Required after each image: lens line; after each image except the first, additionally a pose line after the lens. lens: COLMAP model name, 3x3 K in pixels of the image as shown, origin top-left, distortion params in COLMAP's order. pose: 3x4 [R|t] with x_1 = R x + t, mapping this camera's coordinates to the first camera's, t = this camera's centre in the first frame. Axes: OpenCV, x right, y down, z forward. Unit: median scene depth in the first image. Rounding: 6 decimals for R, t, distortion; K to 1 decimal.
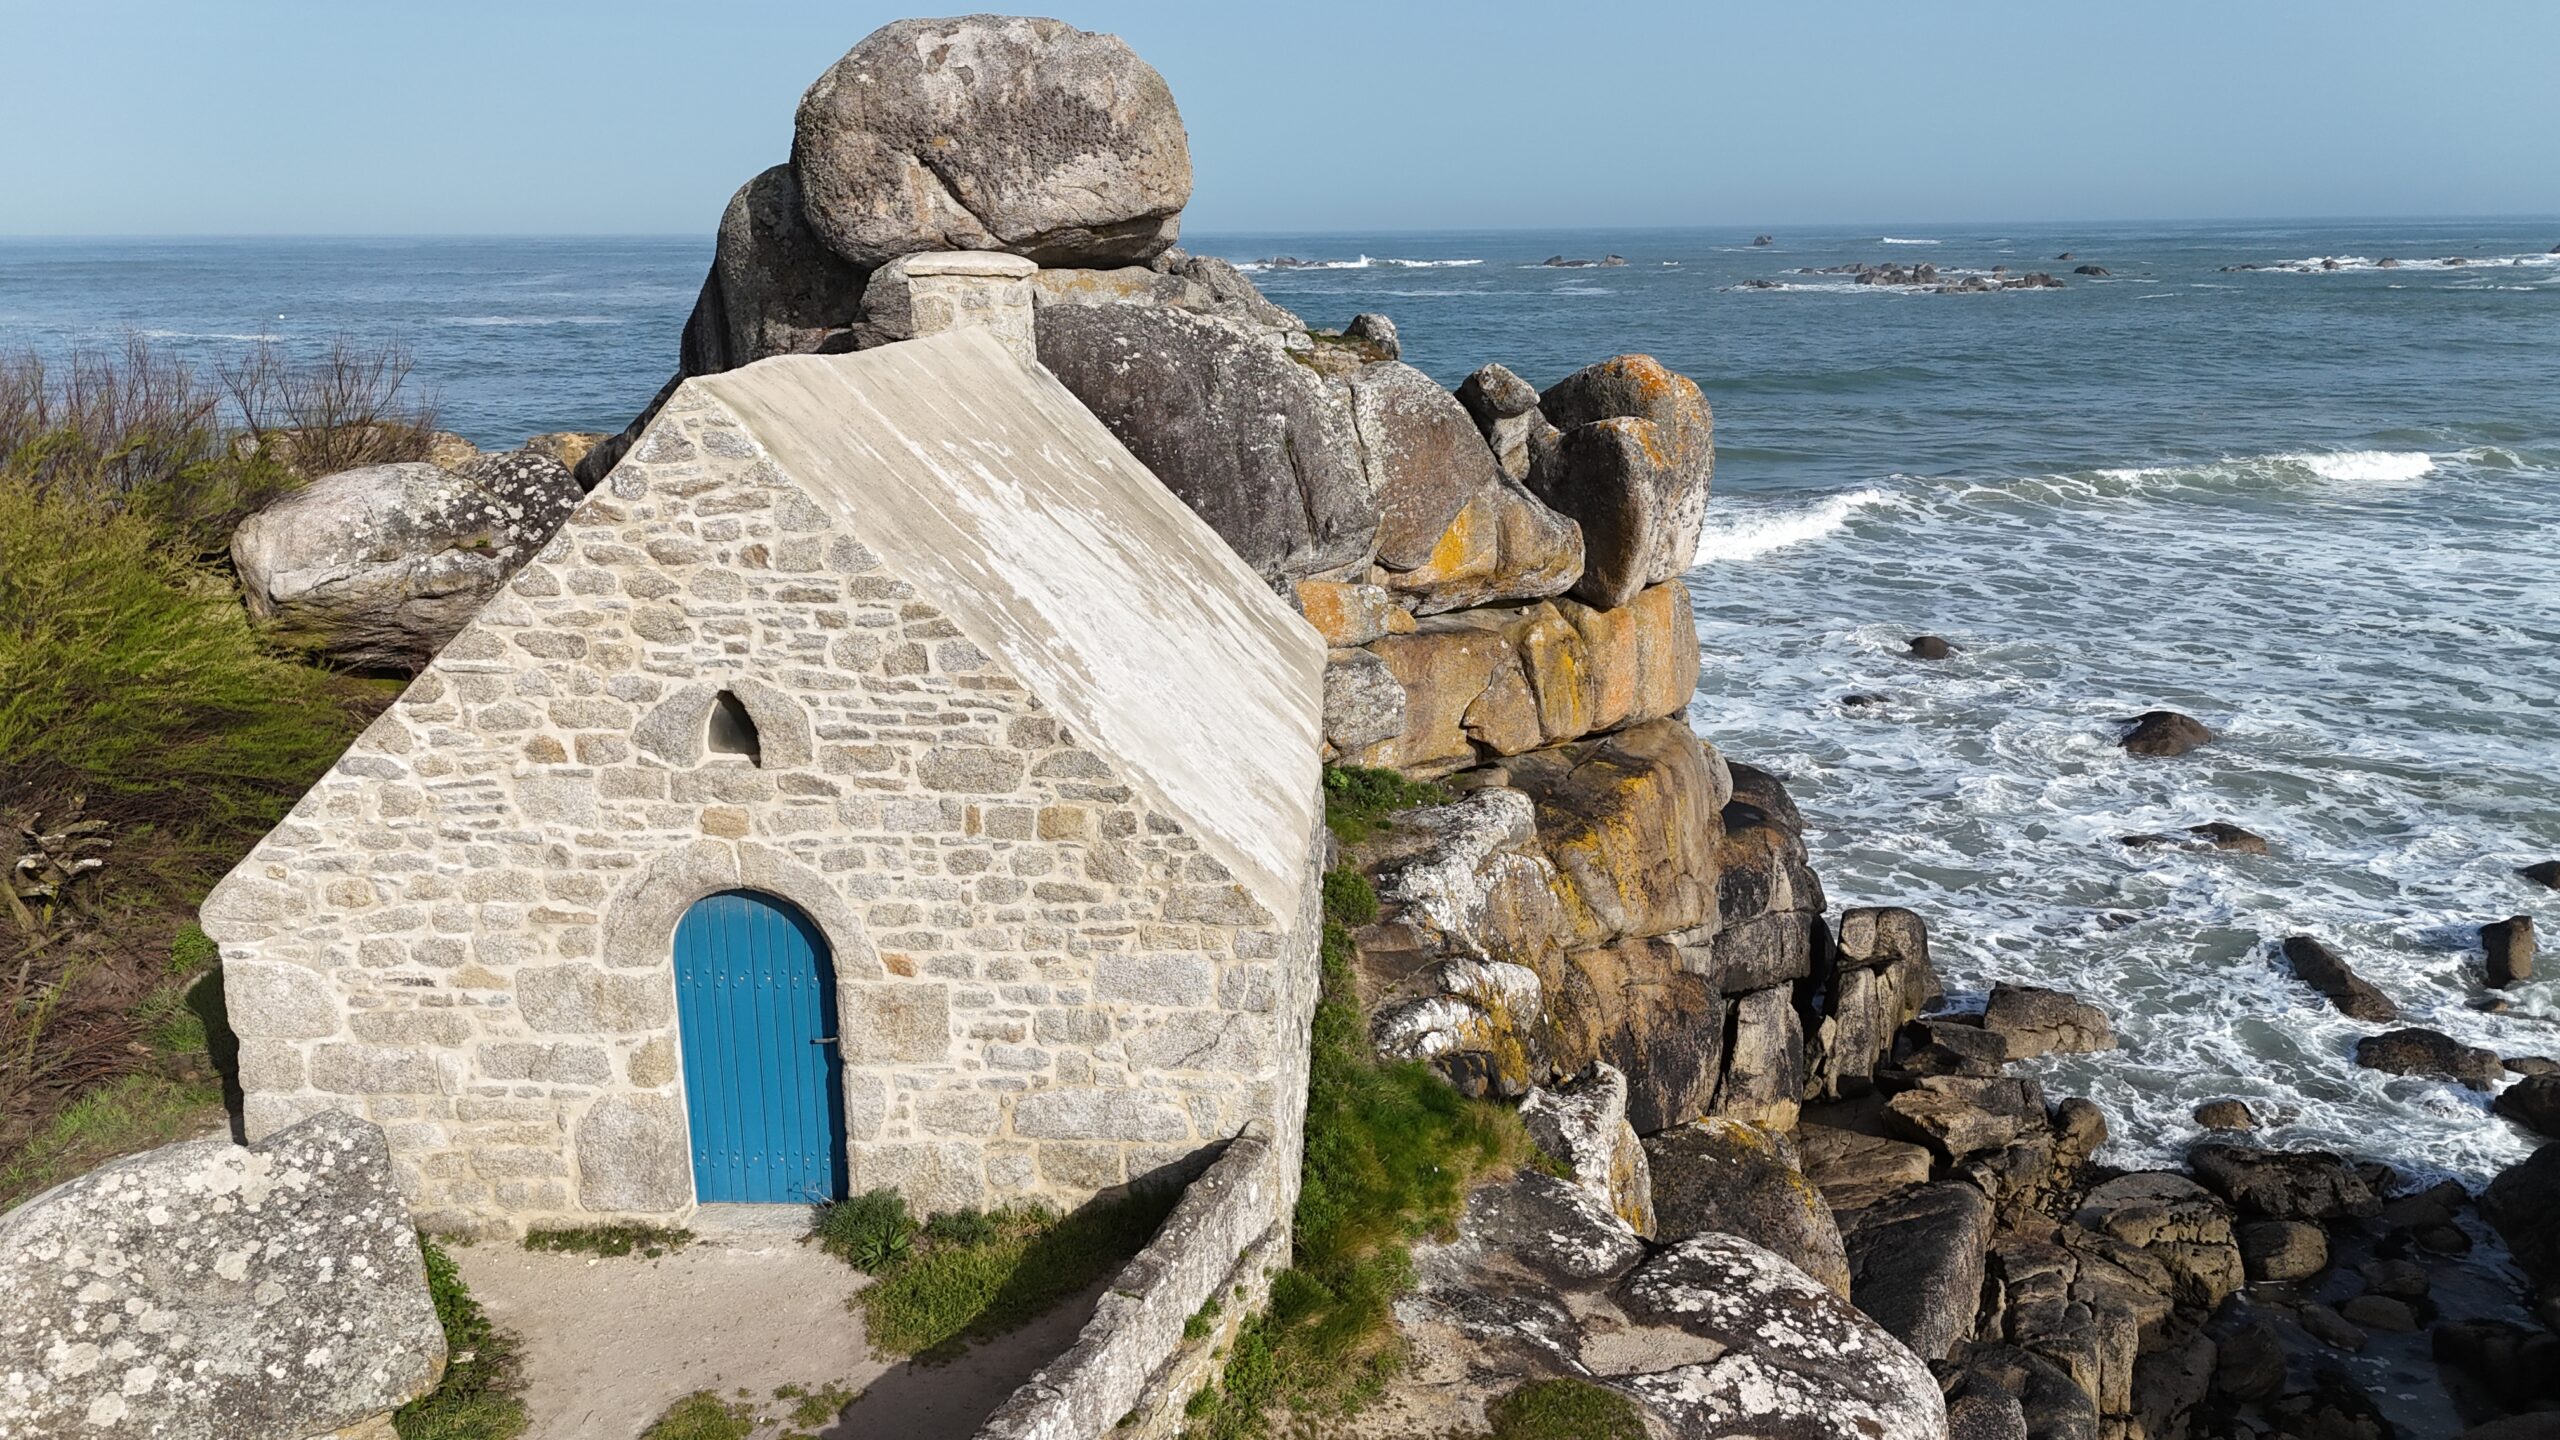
lens RADIAL K [[1645.2, 0, 1269.9], [0, 1645.2, 722.7], [0, 0, 1]] dist [0.048886, -0.033053]
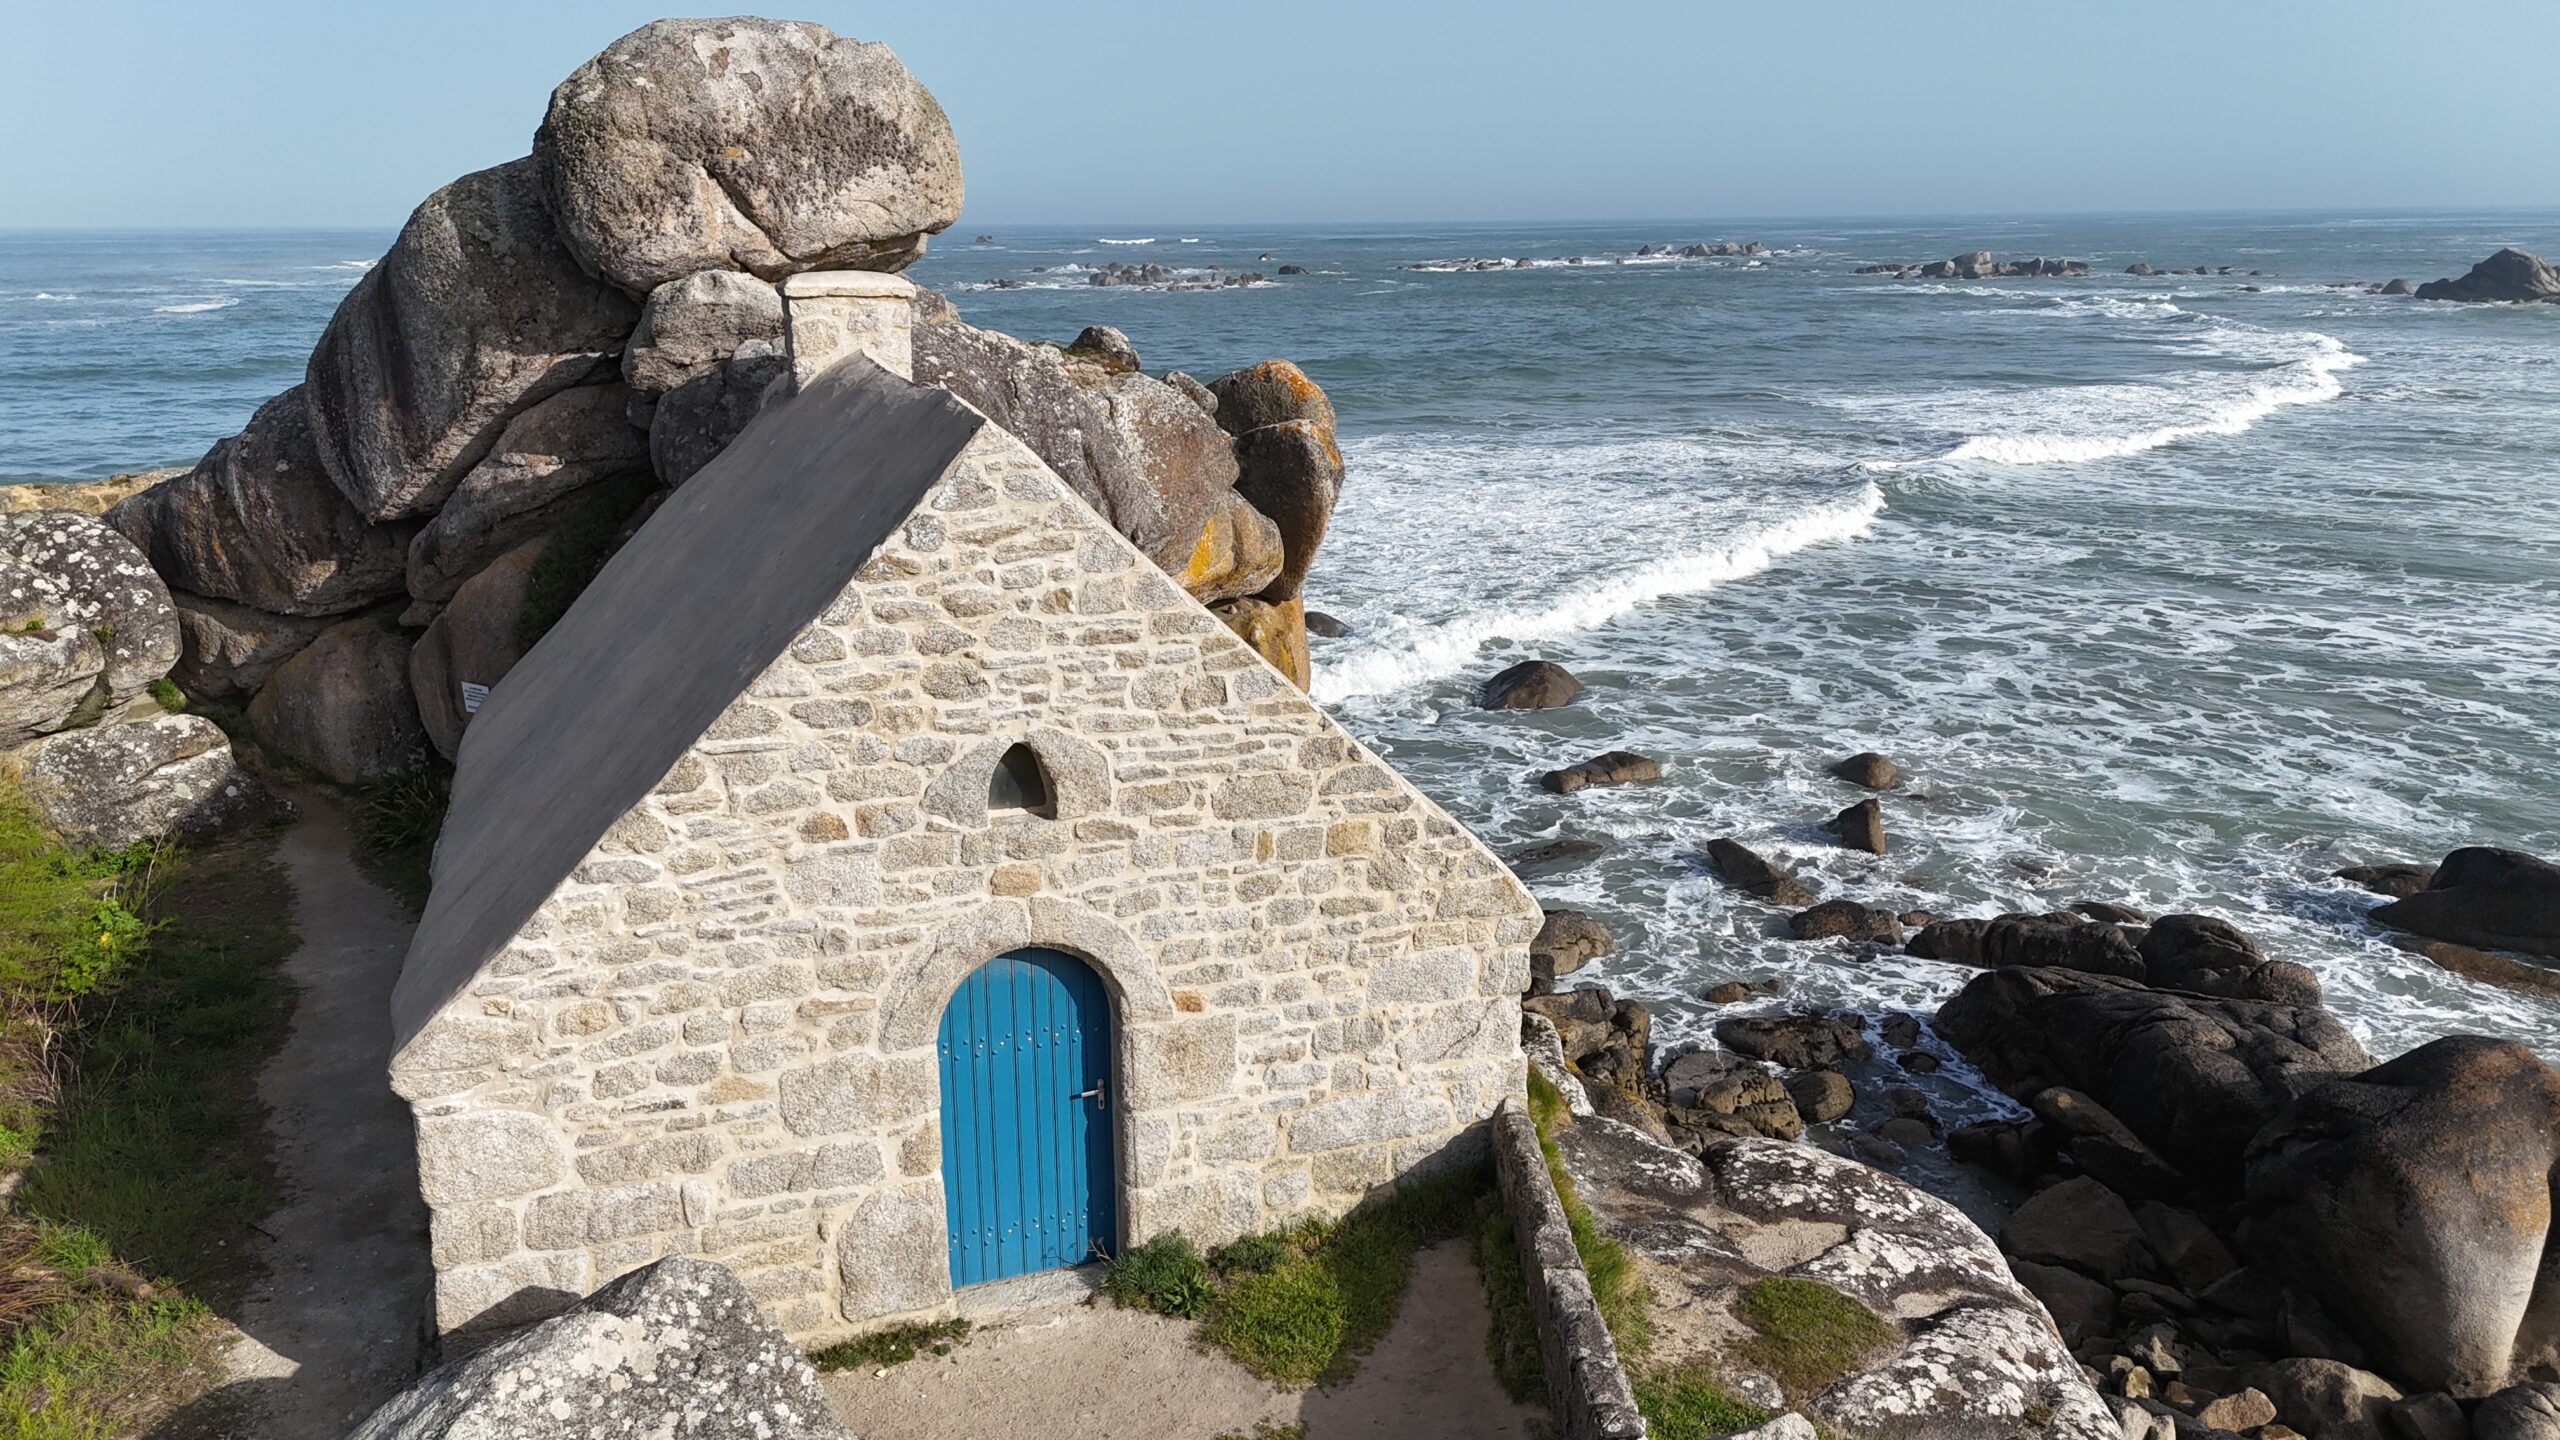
lens RADIAL K [[1645.2, 0, 1269.9], [0, 1645.2, 722.7], [0, 0, 1]] dist [0.048886, -0.033053]
pose [[0.938547, -0.100891, 0.330077, -0.481987], [0.101314, 0.994726, 0.015967, -0.030212], [-0.329947, 0.018456, 0.943819, 0.048000]]
